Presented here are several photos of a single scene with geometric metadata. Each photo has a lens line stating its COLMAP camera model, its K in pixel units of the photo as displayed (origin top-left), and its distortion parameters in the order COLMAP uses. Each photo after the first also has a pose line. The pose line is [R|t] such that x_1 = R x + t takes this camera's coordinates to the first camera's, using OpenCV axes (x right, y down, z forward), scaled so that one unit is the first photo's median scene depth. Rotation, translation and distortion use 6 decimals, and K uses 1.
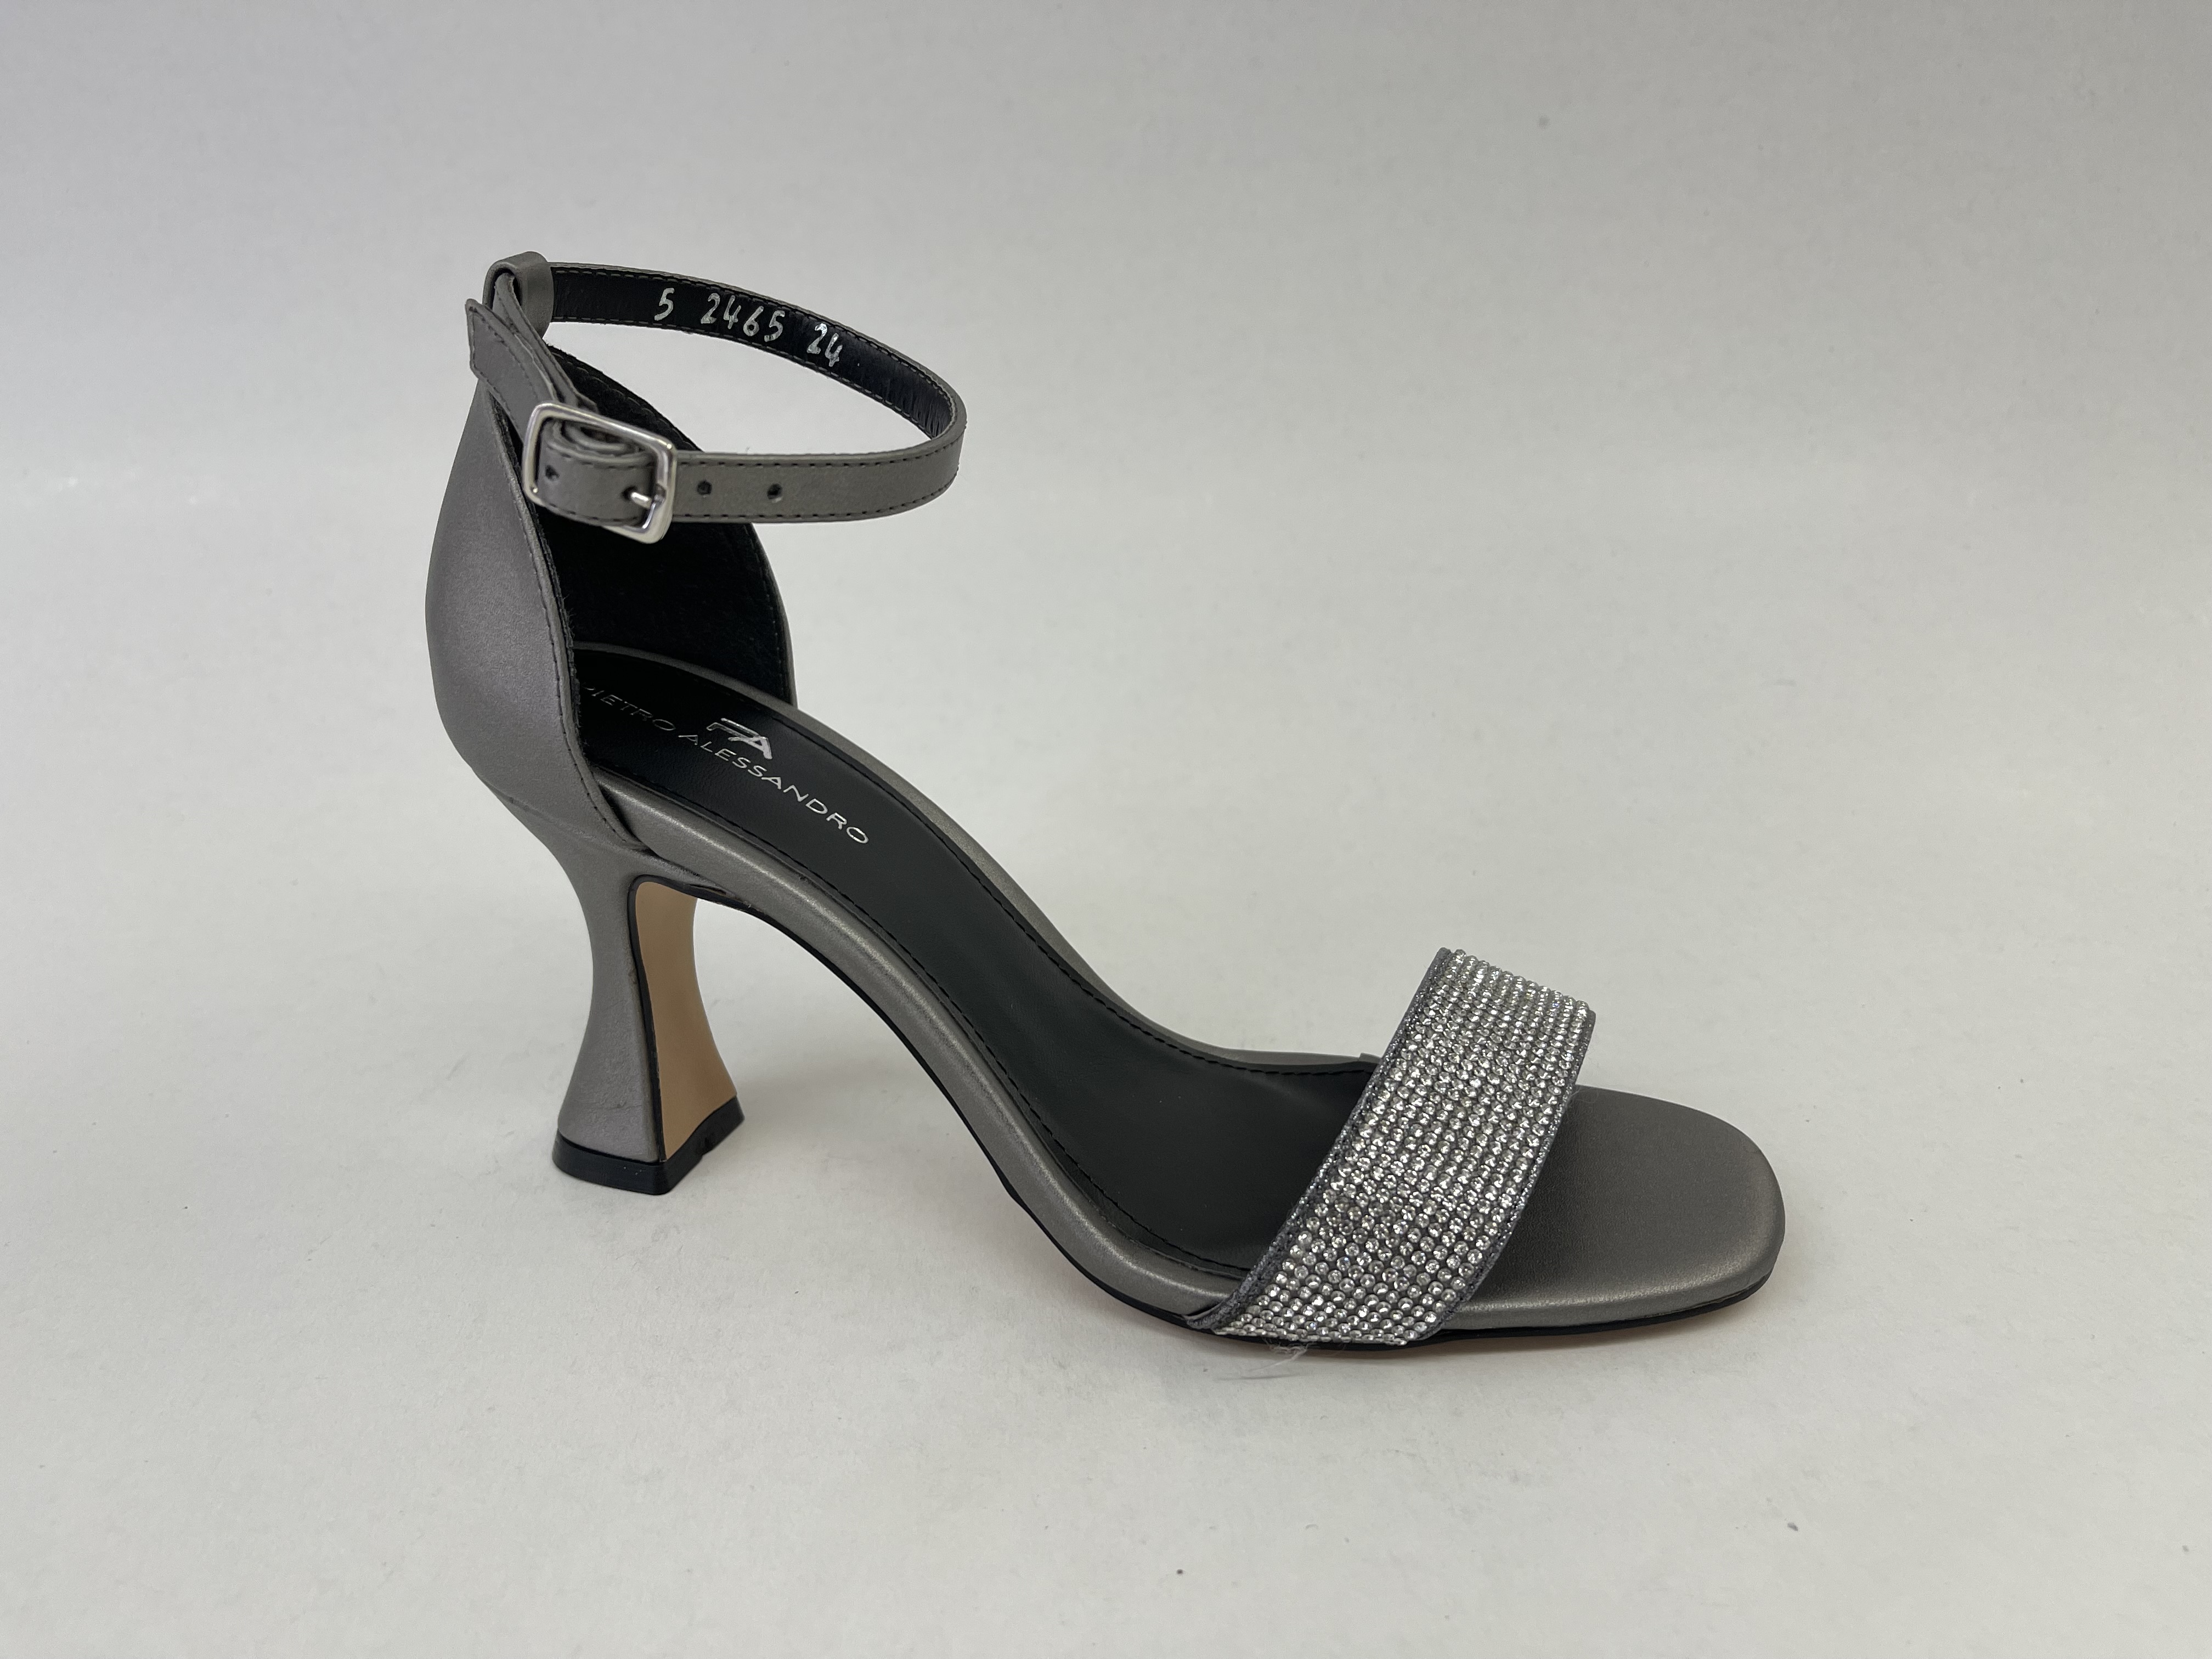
lens RADIAL K [[1732.6, 0, 1138.9], [0, 1732.6, 831.3], [0, 0, 1]] dist [0.044923, -0.123334]
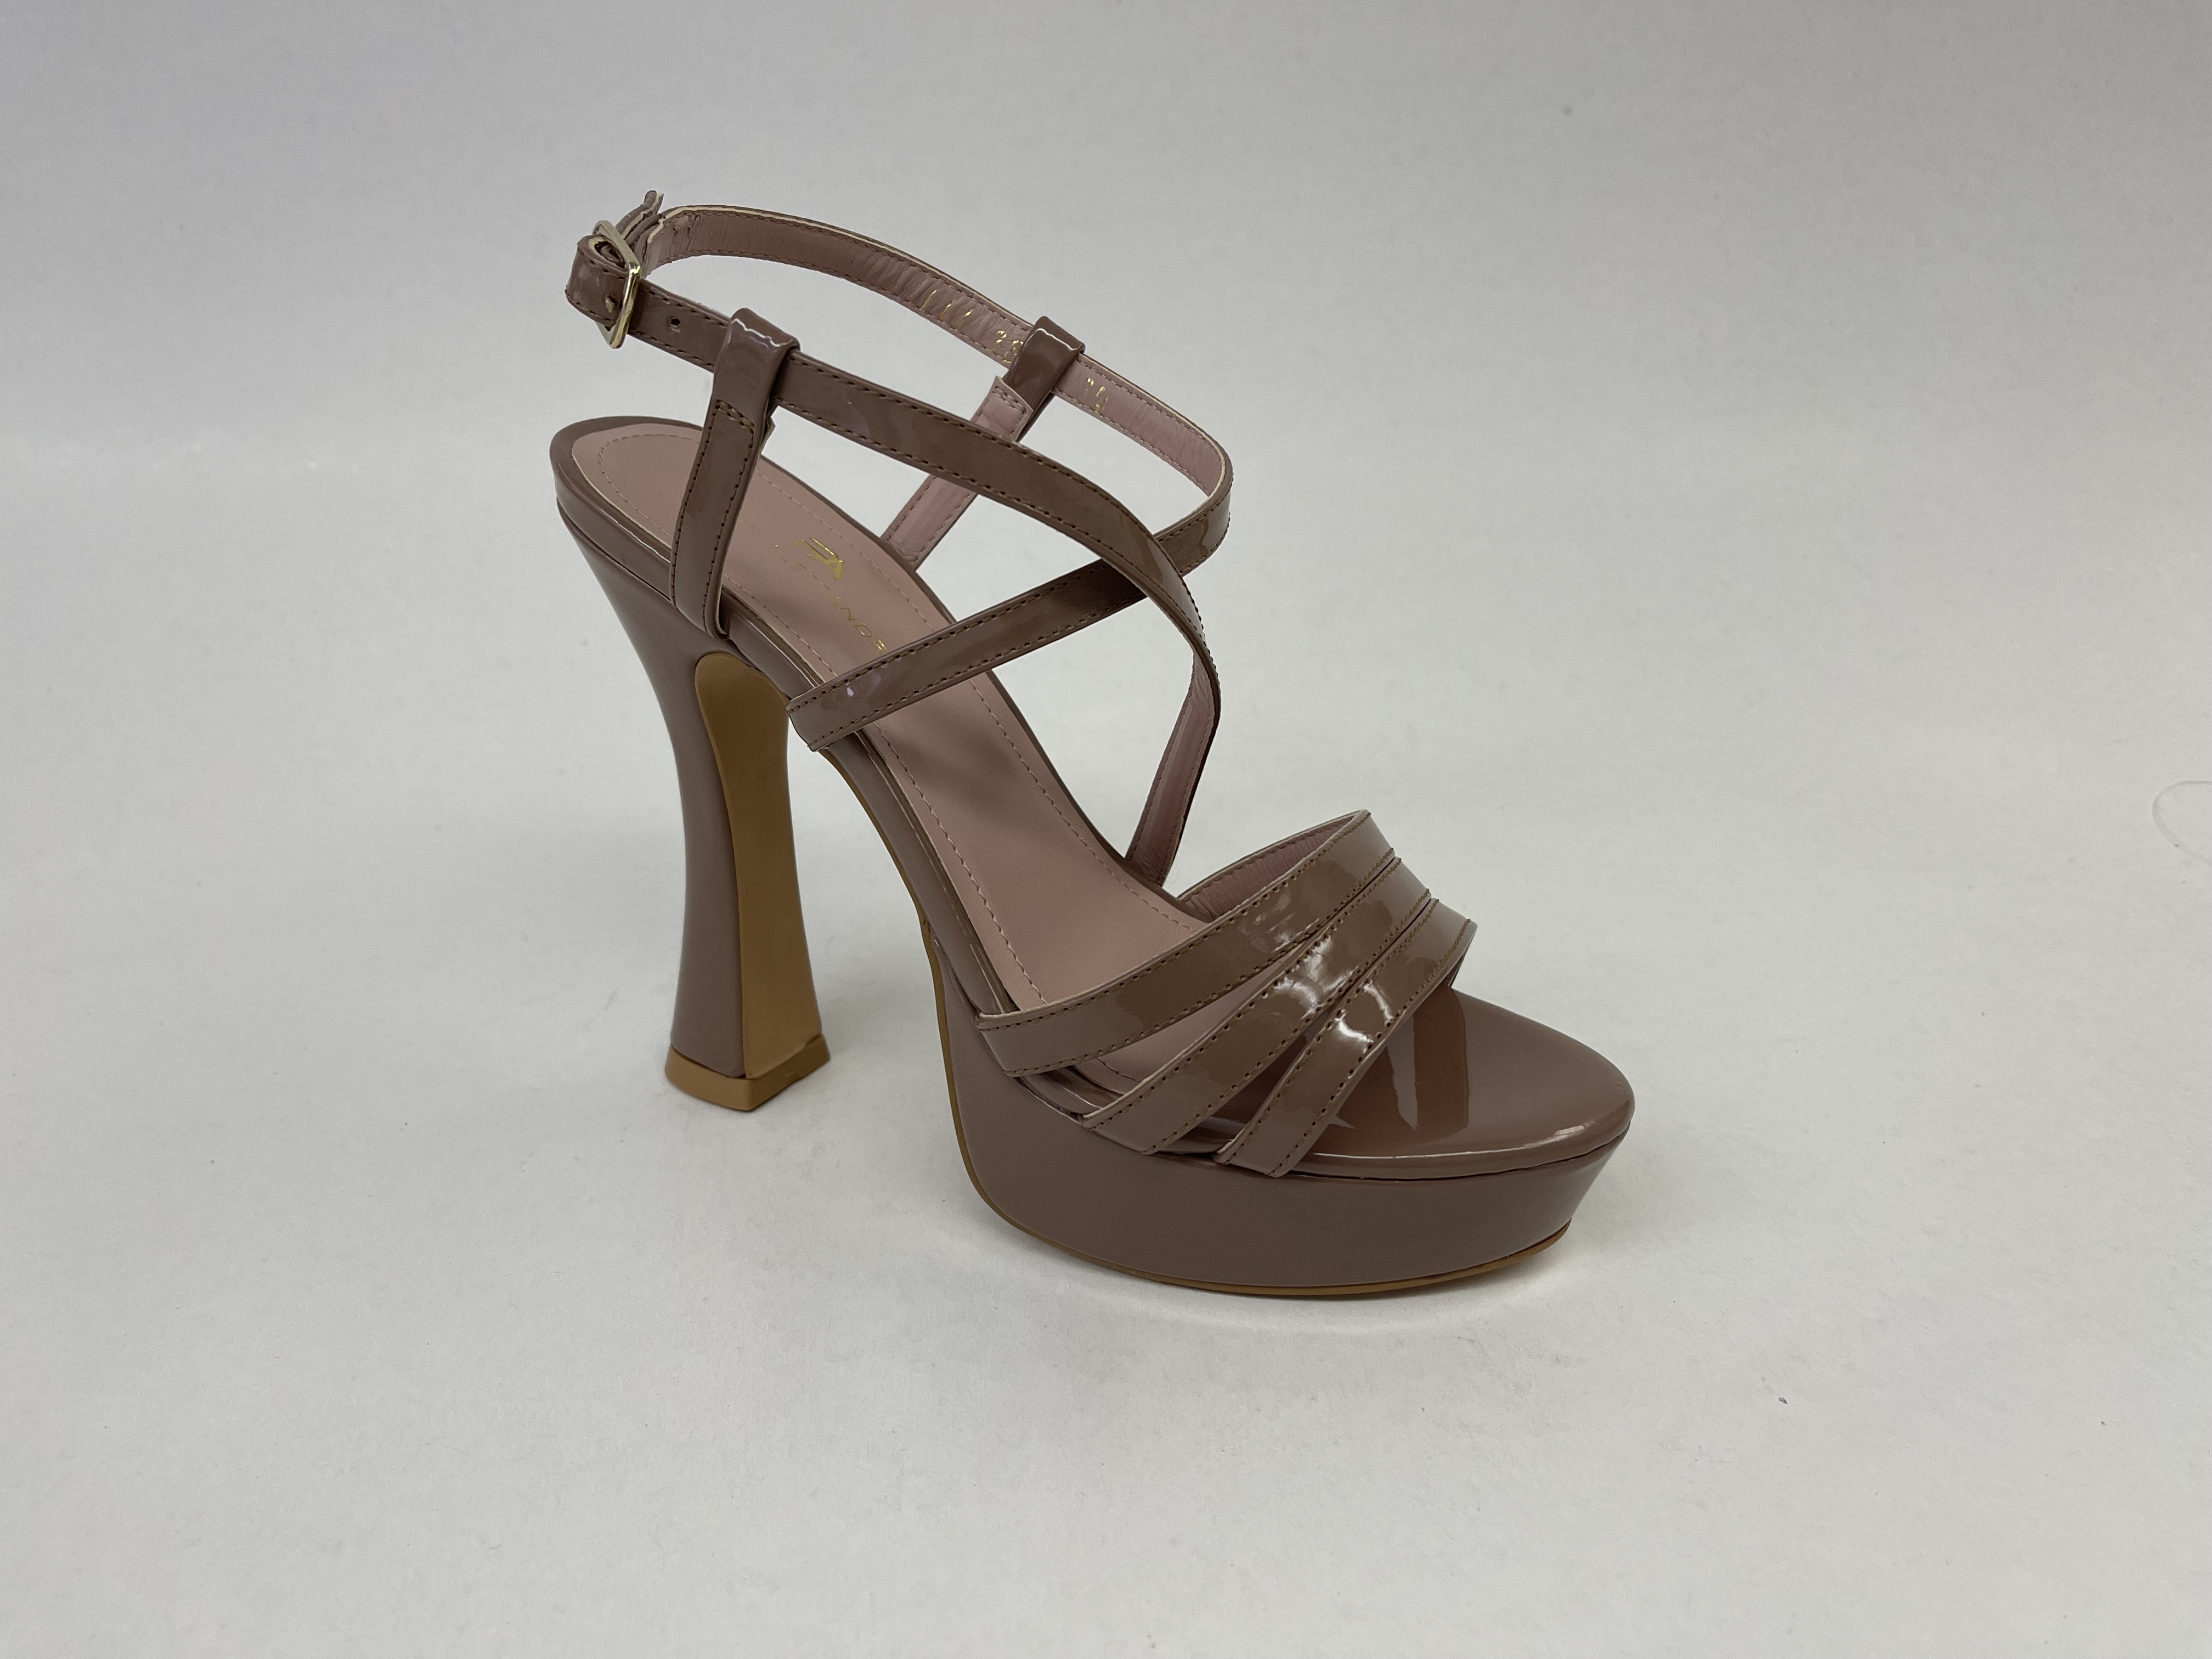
lens RADIAL K [[1680.4, 0, 1142.8], [0, 1680.4, 823.5], [0, 0, 1]] dist [0.005348, -0.089496]
pose [[0.999987, 0.004244, -0.002933, -0.048089], [-0.004084, 0.998608, 0.052592, -0.043735], [0.003152, -0.052579, 0.998612, -0.106177]]
